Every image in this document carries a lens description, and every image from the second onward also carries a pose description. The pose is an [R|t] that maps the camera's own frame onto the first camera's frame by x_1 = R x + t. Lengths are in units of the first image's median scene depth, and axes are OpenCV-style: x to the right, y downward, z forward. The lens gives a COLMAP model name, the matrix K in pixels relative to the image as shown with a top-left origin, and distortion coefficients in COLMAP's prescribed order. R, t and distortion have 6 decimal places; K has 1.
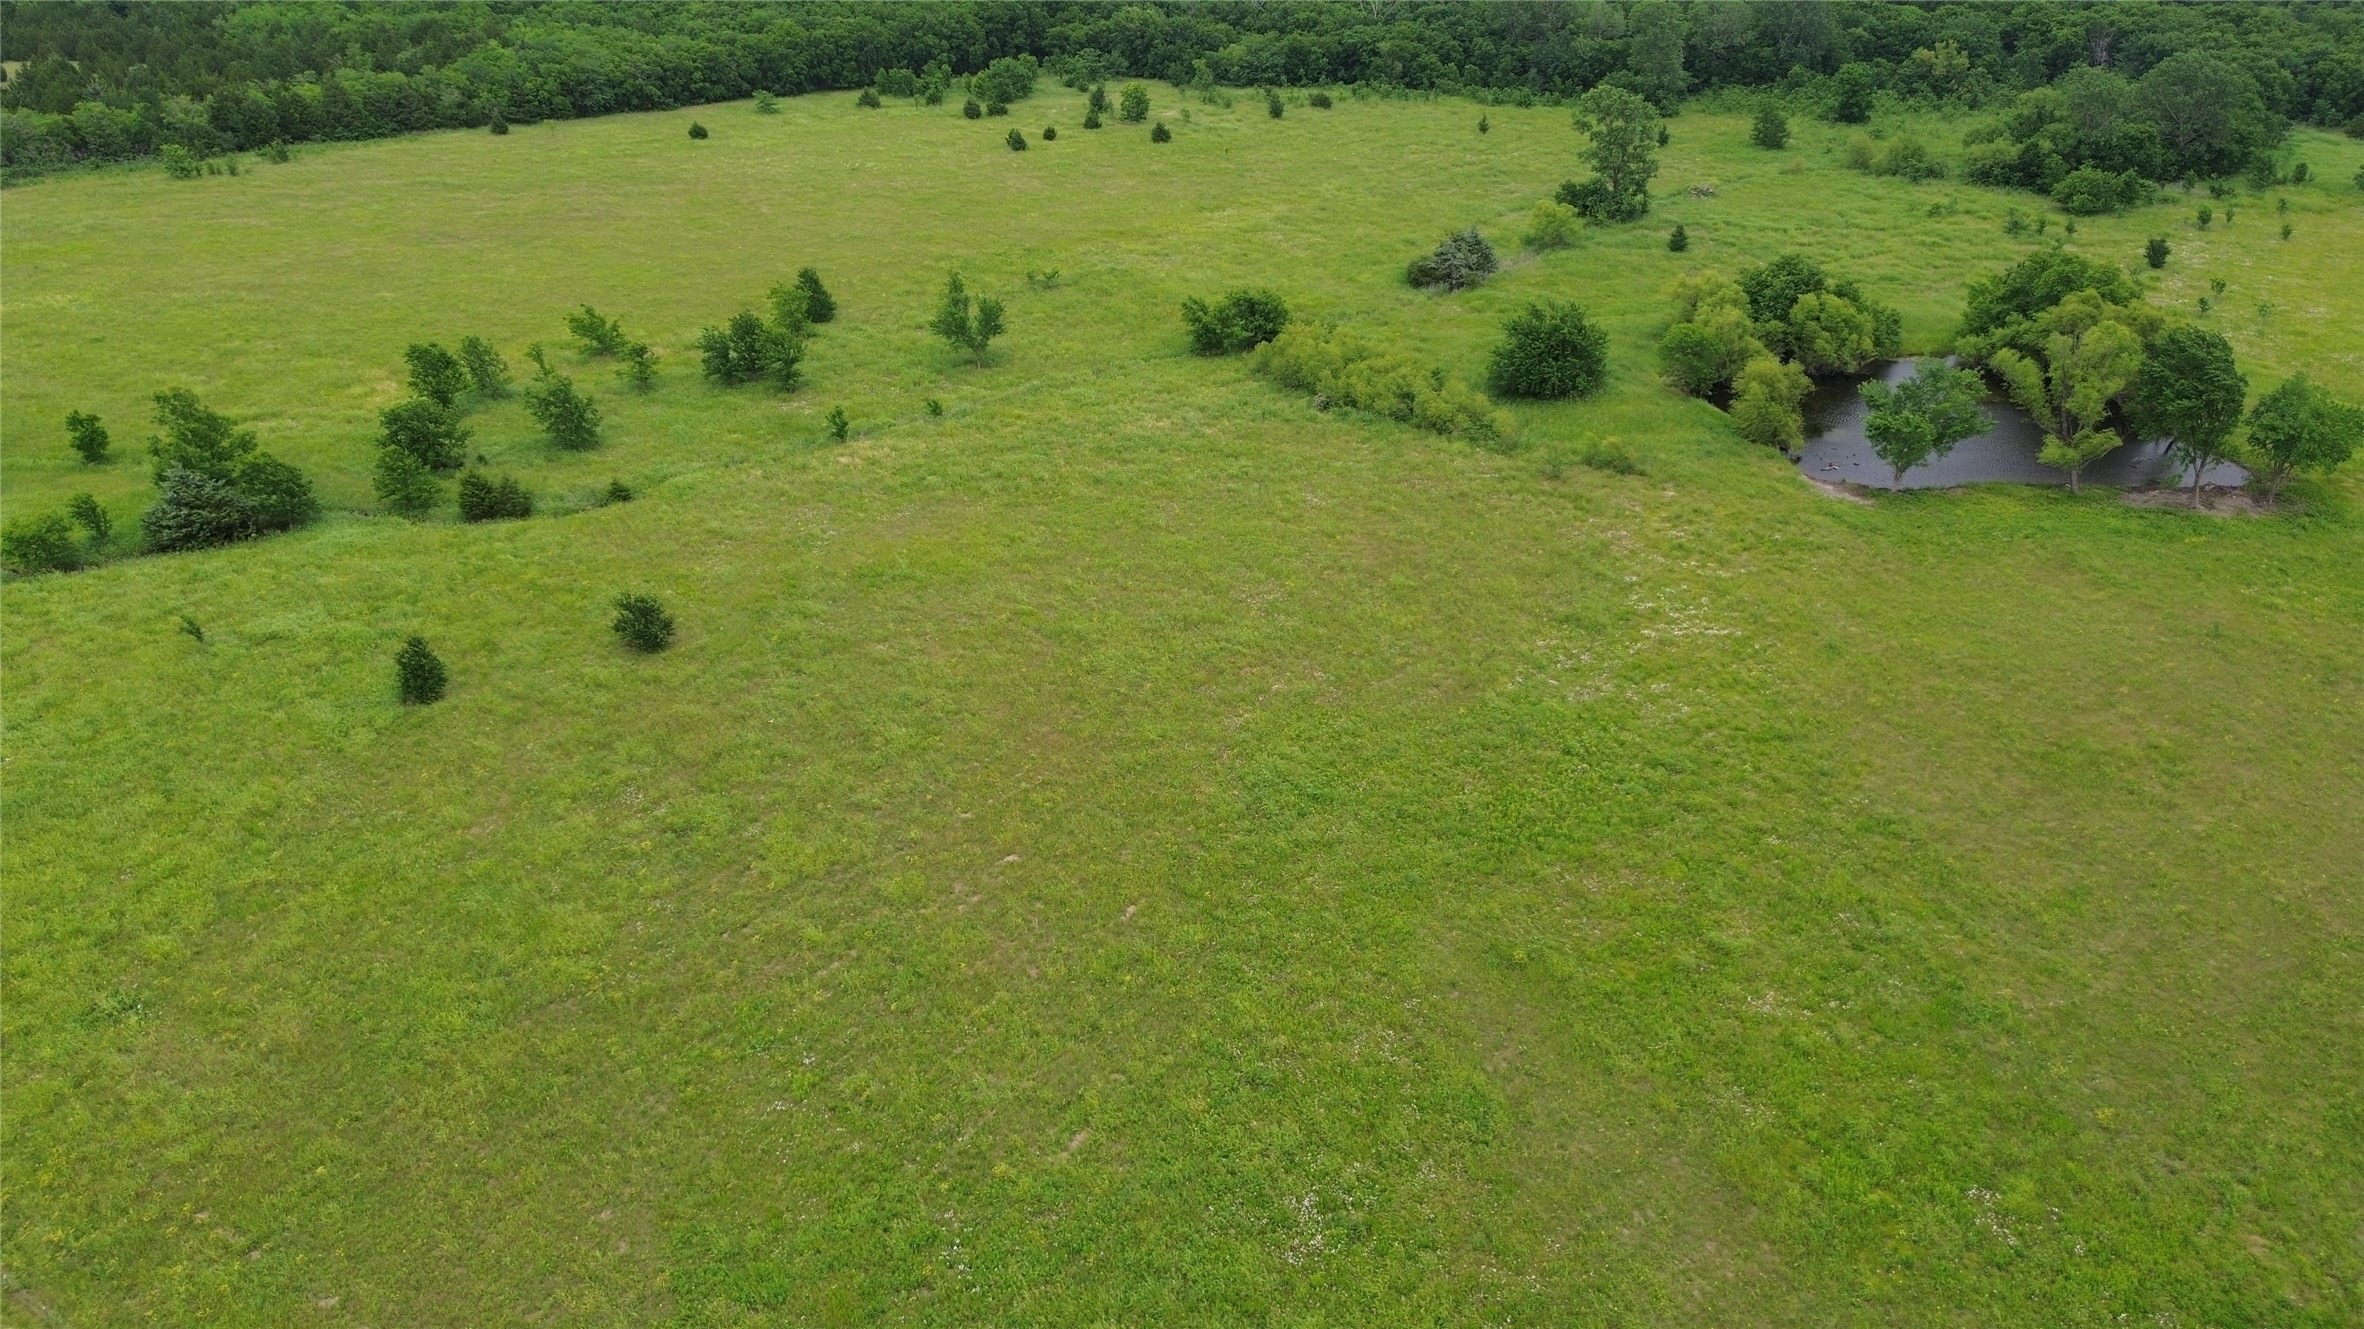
lens RADIAL K [[1665.1, 0, 1182.8], [0, 1665.1, 682.7], [0, 0, 1]] dist [0.080457, -0.089450]
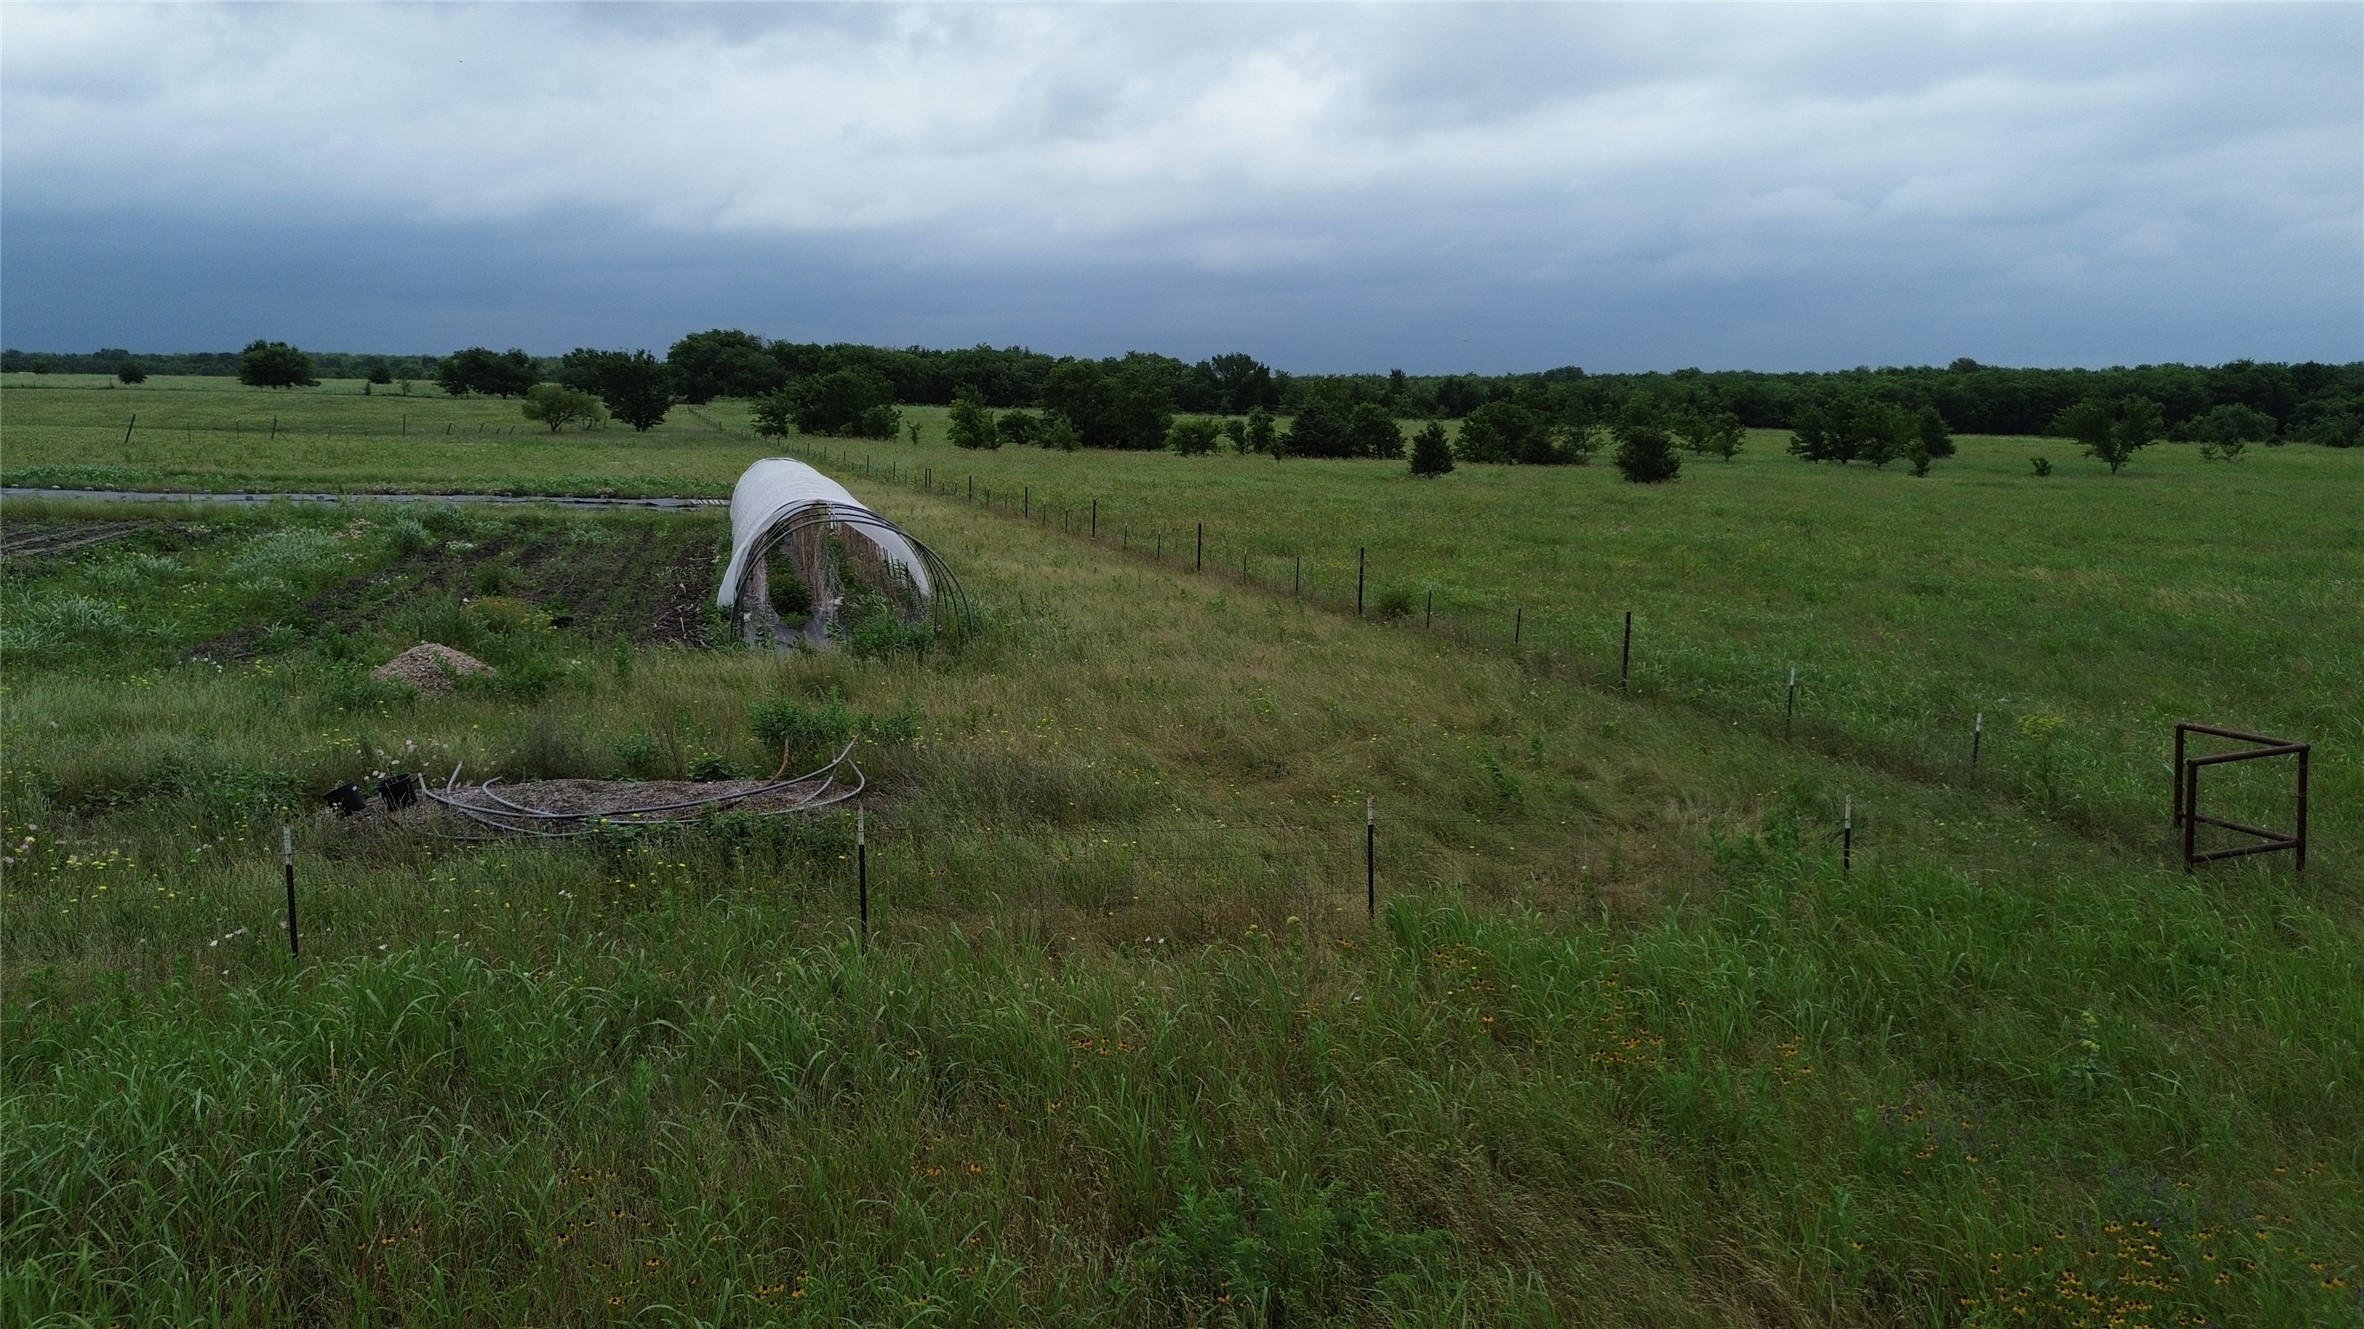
lens RADIAL K [[1665.1, 0, 1182.7], [0, 1665.1, 665.9], [0, 0, 1]] dist [0.080457, -0.089450]
pose [[0.783116, 0.100880, -0.613638, 0.034195], [-0.291846, 0.930961, -0.219403, 0.165762], [0.549140, 0.350906, 0.758492, 0.069413]]
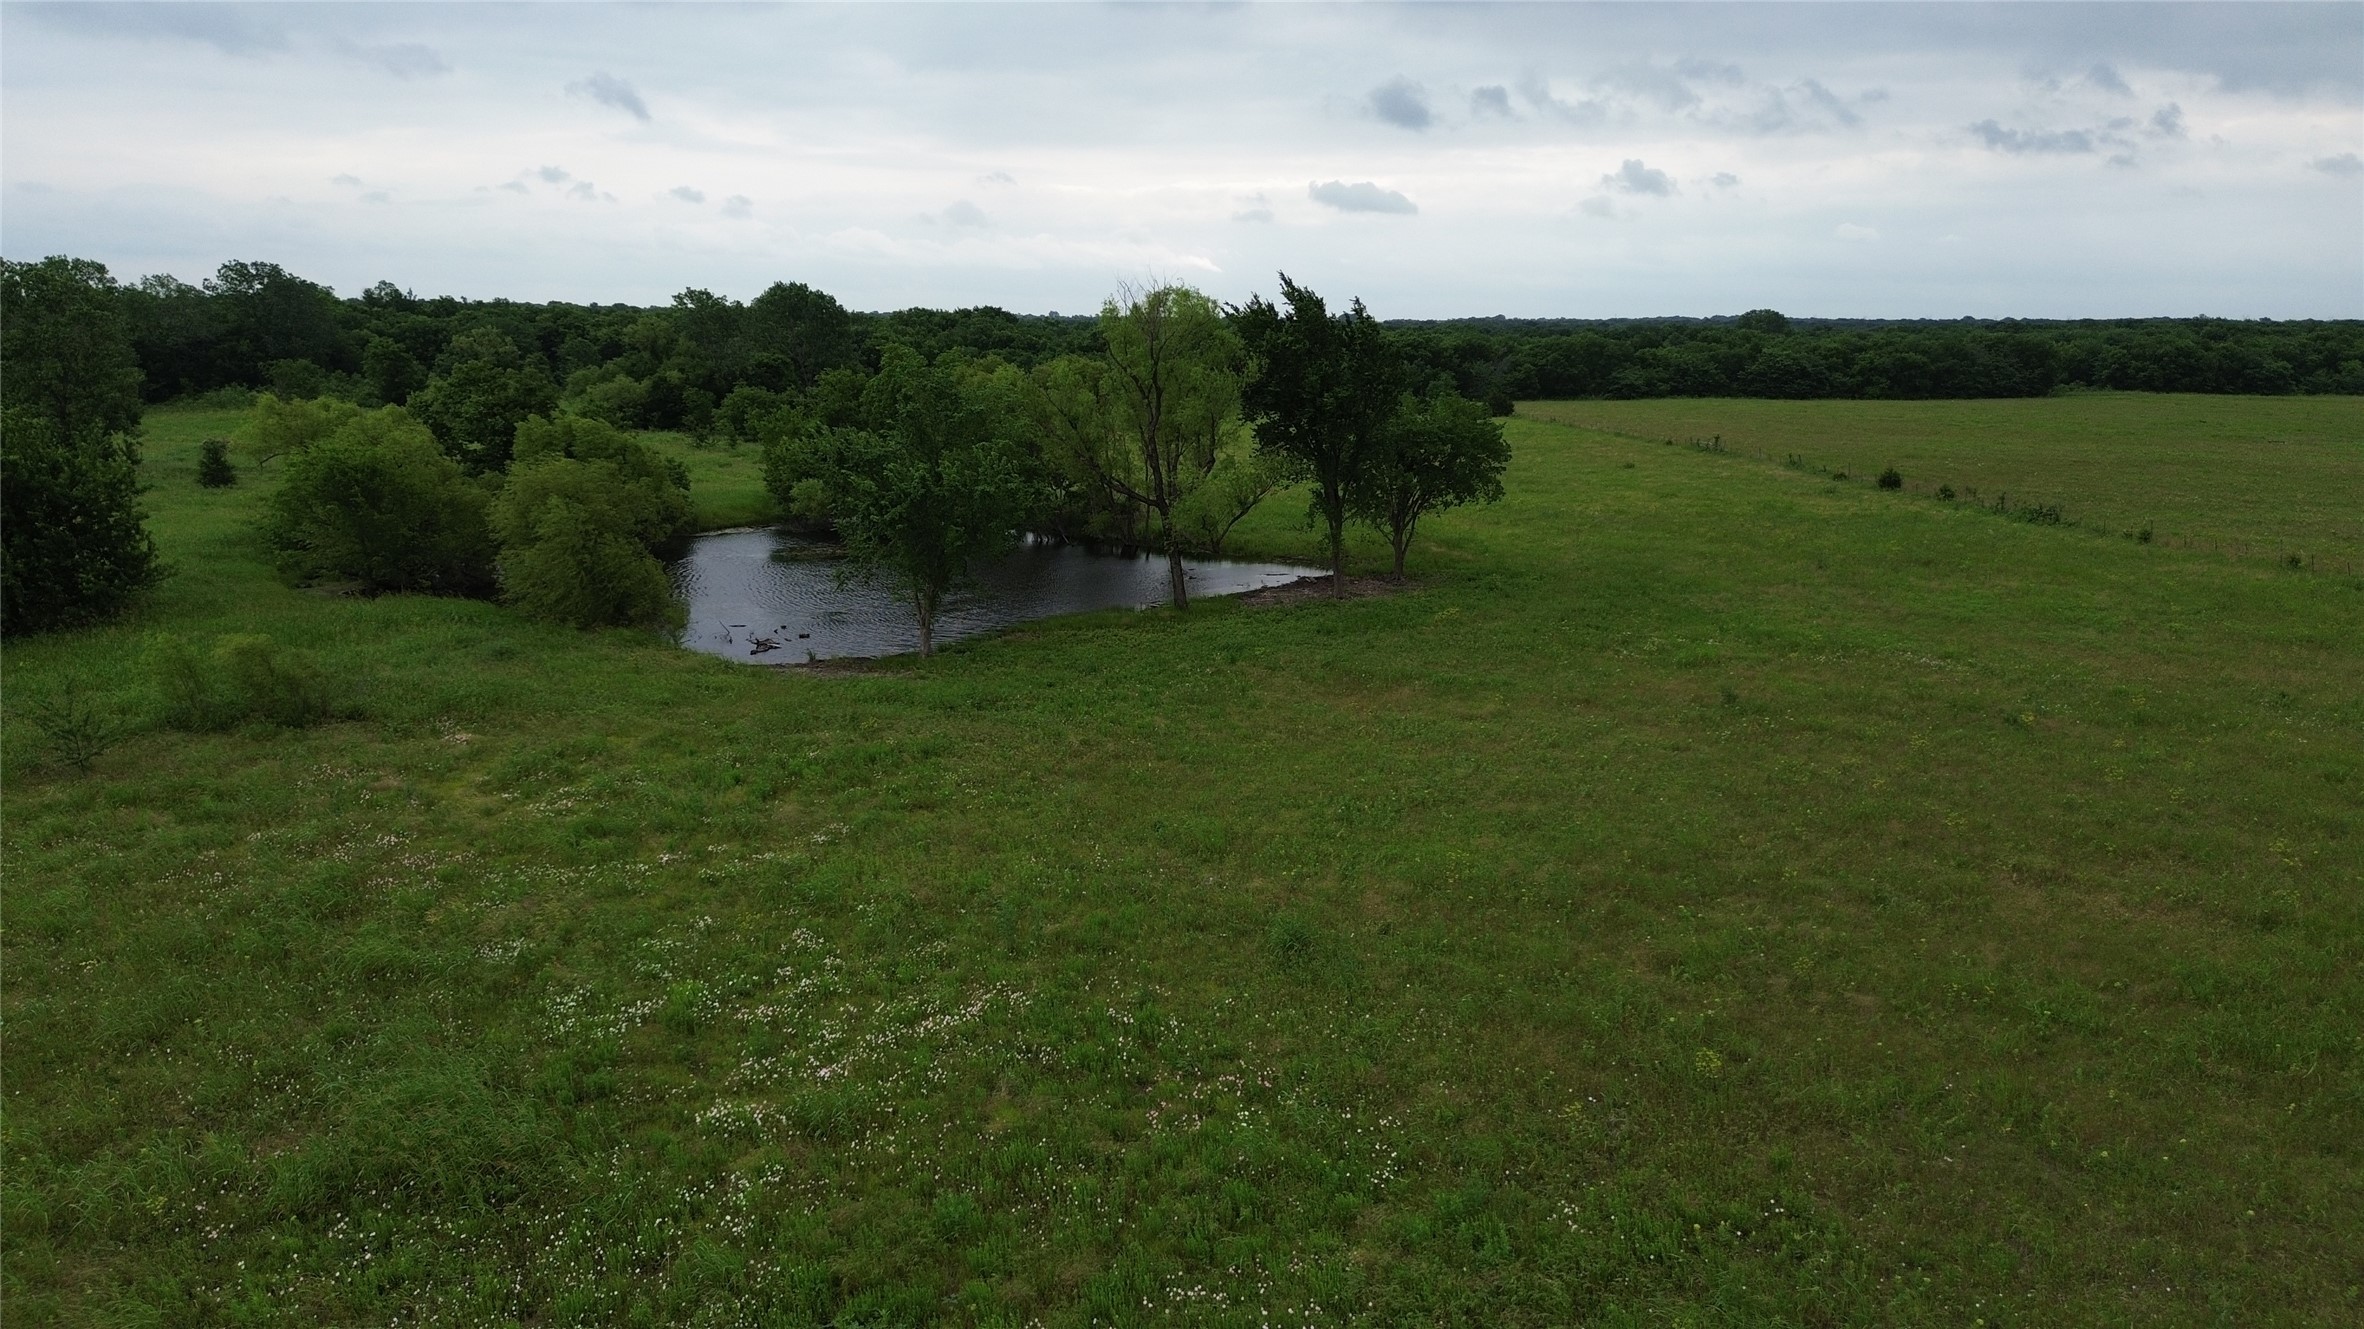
lens RADIAL K [[1665.1, 0, 1191.9], [0, 1665.1, 667.5], [0, 0, 1]] dist [0.080457, -0.089450]
pose [[0.666220, -0.156079, 0.729239, 0.075443], [0.341432, 0.933186, -0.112196, -0.018471], [-0.663004, 0.323733, 0.674998, 0.366019]]
